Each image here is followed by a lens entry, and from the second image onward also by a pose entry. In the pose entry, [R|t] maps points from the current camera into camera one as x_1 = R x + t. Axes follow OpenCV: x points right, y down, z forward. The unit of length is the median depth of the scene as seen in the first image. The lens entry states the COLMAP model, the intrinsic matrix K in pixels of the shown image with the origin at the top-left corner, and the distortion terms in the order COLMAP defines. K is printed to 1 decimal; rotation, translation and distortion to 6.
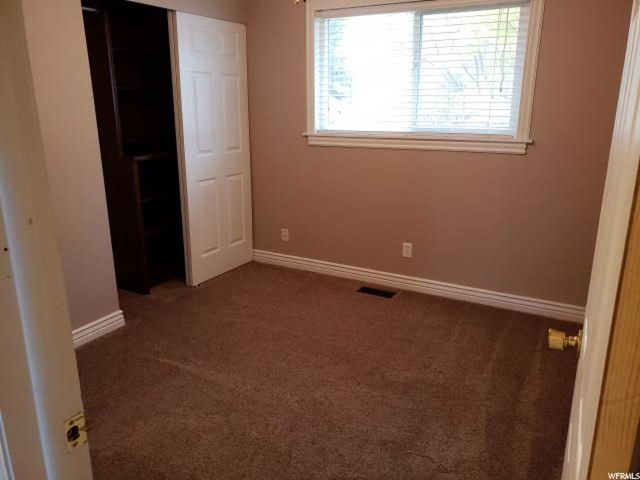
lens RADIAL K [[494.8, 0, 320.0], [0, 494.8, 240.0], [0, 0, 1]] dist [0.006626, 0.001573]
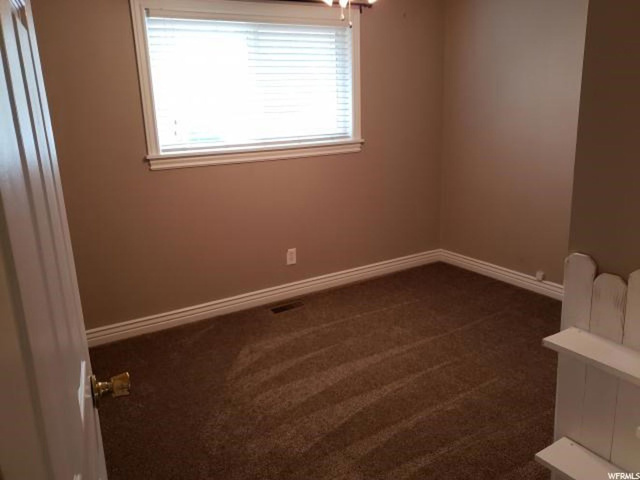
lens RADIAL K [[494.8, 0, 320.0], [0, 494.8, 240.0], [0, 0, 1]] dist [0.006626, 0.001573]
pose [[0.478021, -0.219713, 0.850425, -0.653758], [0.280985, 0.955582, 0.088940, -0.086304], [-0.832192, 0.196441, 0.518524, 0.415107]]
